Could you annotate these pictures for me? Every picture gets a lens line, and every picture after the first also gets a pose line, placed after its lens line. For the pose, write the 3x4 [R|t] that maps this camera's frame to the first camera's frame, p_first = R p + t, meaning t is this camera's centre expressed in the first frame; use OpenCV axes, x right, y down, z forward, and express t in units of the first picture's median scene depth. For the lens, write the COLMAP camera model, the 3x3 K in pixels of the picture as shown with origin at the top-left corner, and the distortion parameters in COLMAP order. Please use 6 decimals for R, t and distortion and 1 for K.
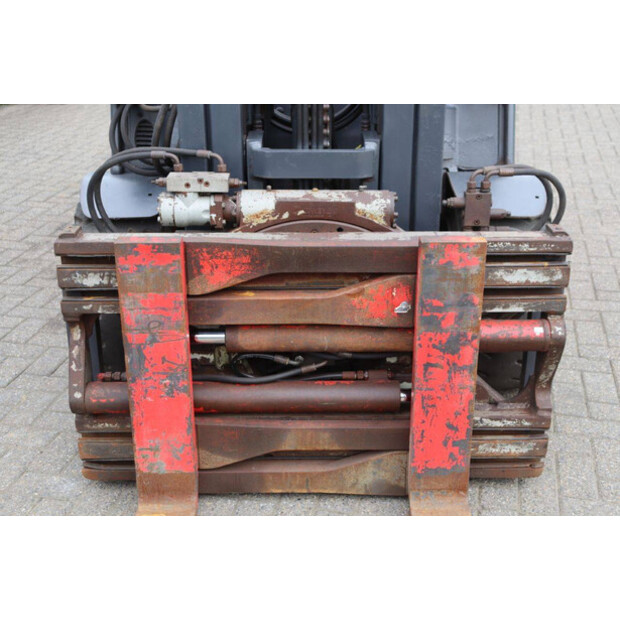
lens RADIAL K [[844.5, 0, 309.3], [0, 844.5, 299.1], [0, 0, 1]] dist [0.045860, 0.044250]
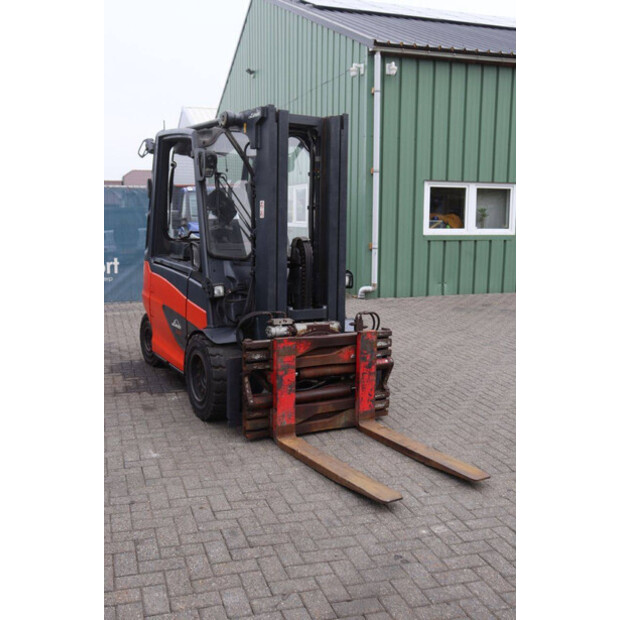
lens RADIAL K [[645.5, 0, 295.7], [0, 645.5, 308.2], [0, 0, 1]] dist [-0.046818, -0.001902]
pose [[0.867502, -0.047861, 0.495126, -1.181374], [0.170799, 0.963505, -0.206119, 0.281357], [-0.467192, 0.263376, 0.844017, -0.895855]]
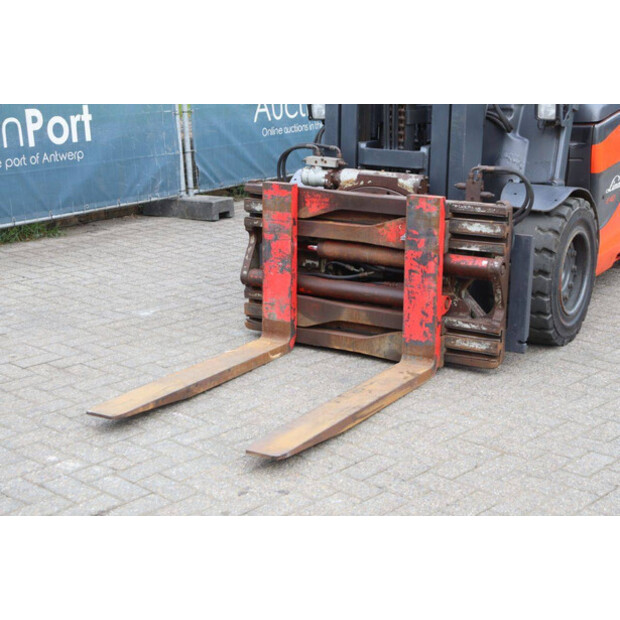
lens RADIAL K [[1115.0, 0, 310.7], [0, 1115.0, 291.7], [0, 0, 1]] dist [0.221285, 0.130139]
pose [[0.860279, 0.126511, -0.493878, 1.049297], [-0.204998, 0.972798, -0.107892, 0.390172], [0.466793, 0.194061, 0.862812, -0.998109]]
